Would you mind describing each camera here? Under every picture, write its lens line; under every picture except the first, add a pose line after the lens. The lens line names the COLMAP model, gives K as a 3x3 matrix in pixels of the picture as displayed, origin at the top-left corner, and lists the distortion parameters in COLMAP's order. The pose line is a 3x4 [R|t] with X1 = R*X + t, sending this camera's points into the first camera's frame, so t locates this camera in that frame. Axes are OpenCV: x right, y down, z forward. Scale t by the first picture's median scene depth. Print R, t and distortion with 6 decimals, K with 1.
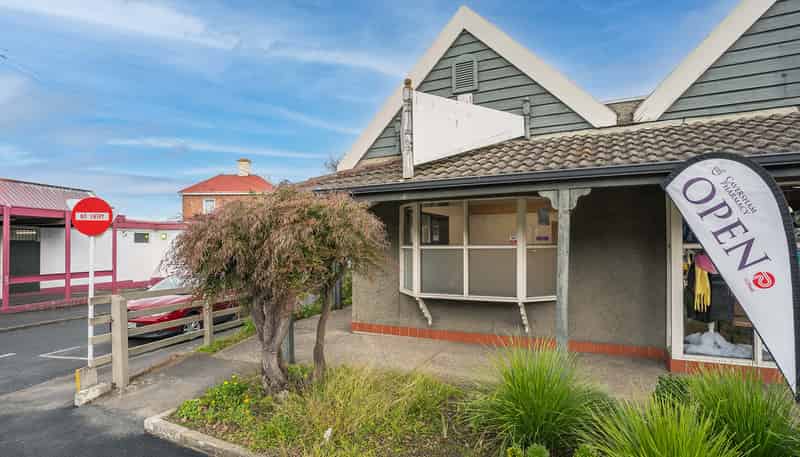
lens RADIAL K [[401.8, 0, 399.3], [0, 401.8, 243.0], [0, 0, 1]] dist [-0.037365, 0.000167]
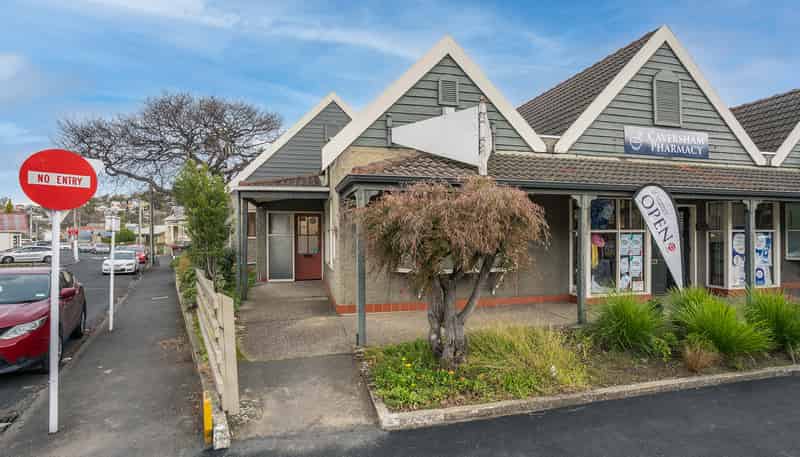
lens RADIAL K [[393.9, 0, 400.0], [0, 393.9, 228.5], [0, 0, 1]] dist [-0.066407, -0.000070]
pose [[0.765685, 0.010979, 0.643122, -1.138725], [-0.007972, 0.999940, -0.007579, 0.018503], [-0.643166, 0.000676, 0.765727, 0.278732]]
